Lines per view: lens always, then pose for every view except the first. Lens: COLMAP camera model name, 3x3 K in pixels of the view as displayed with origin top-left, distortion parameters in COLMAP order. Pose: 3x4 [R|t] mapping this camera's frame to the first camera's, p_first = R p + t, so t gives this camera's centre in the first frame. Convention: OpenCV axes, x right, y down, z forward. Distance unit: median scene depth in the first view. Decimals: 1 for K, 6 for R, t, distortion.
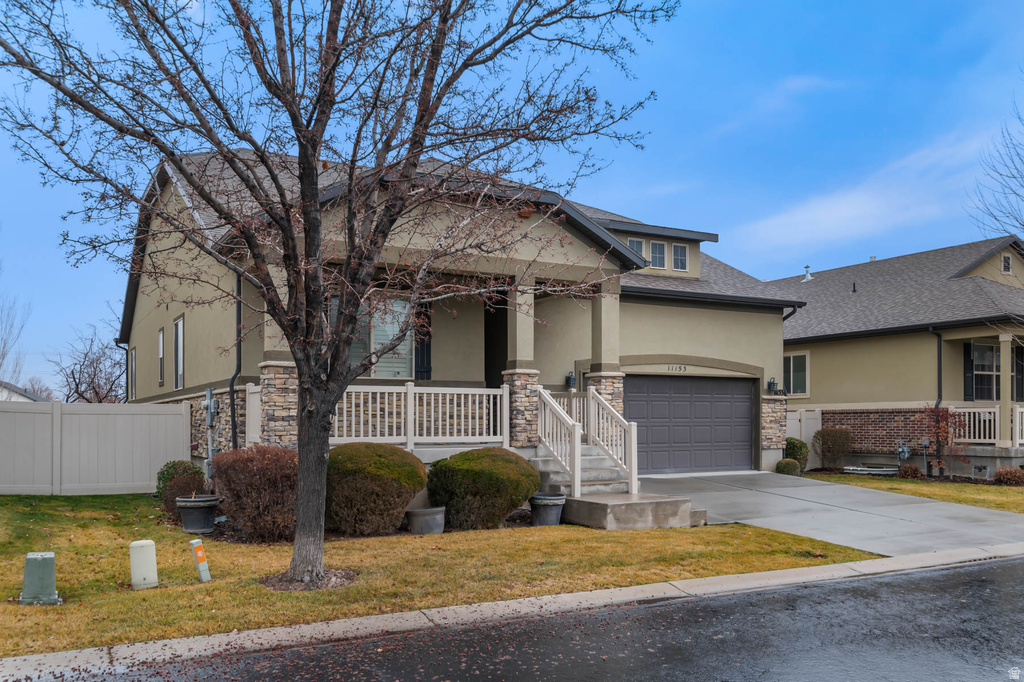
lens RADIAL K [[890.9, 0, 512.0], [0, 890.9, 341.0], [0, 0, 1]] dist [-0.003829, -0.000623]
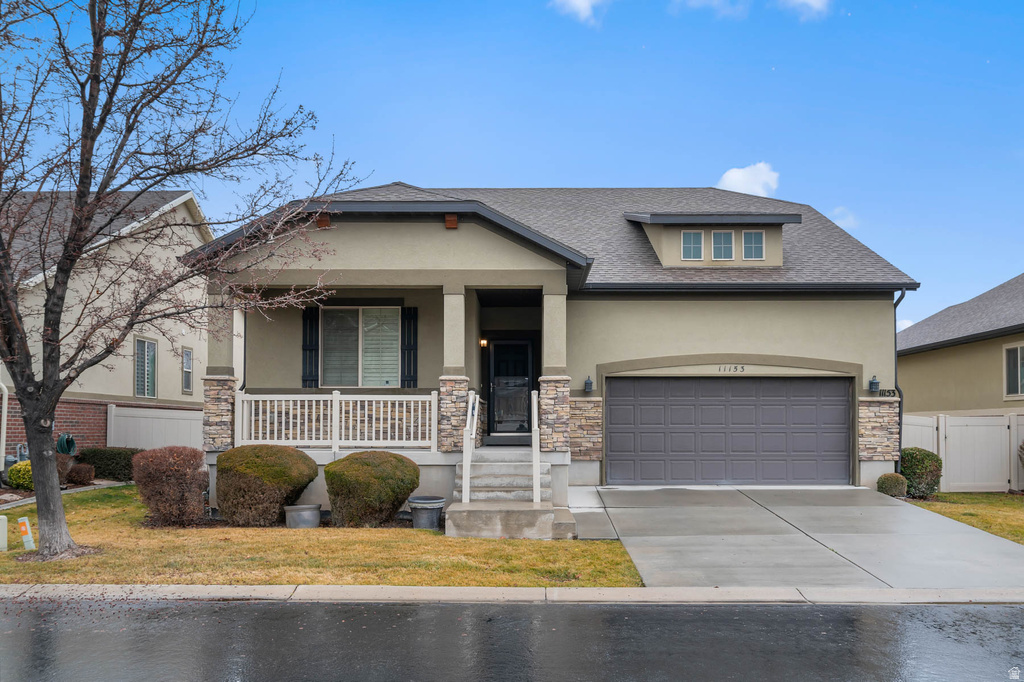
lens RADIAL K [[858.1, 0, 512.0], [0, 858.1, 341.0], [0, 0, 1]] dist [-0.002642, 0.002271]
pose [[0.864314, -0.048253, -0.500633, 0.572226], [0.042762, 0.998833, -0.022445, 0.016826], [0.501132, -0.002009, 0.865369, 0.180423]]
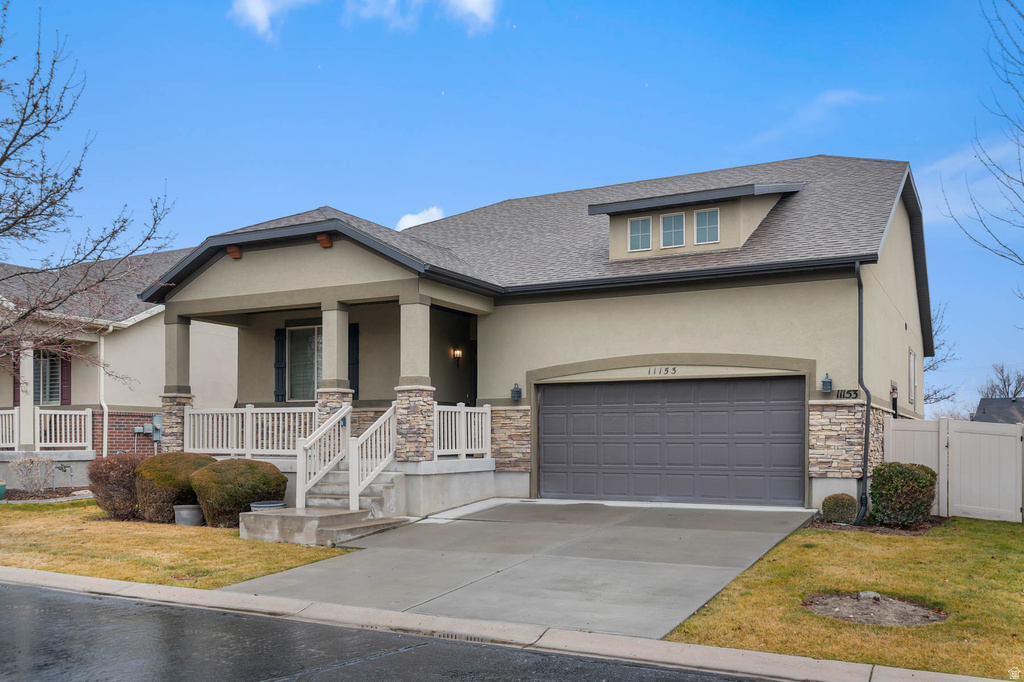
lens RADIAL K [[877.7, 0, 512.0], [0, 877.7, 374.9], [0, 0, 1]] dist [-0.002721, 0.000576]
pose [[0.540272, -0.059860, -0.839359, 1.026593], [0.073626, 0.997004, -0.023712, 0.057346], [0.838263, -0.048988, 0.543061, 0.613969]]
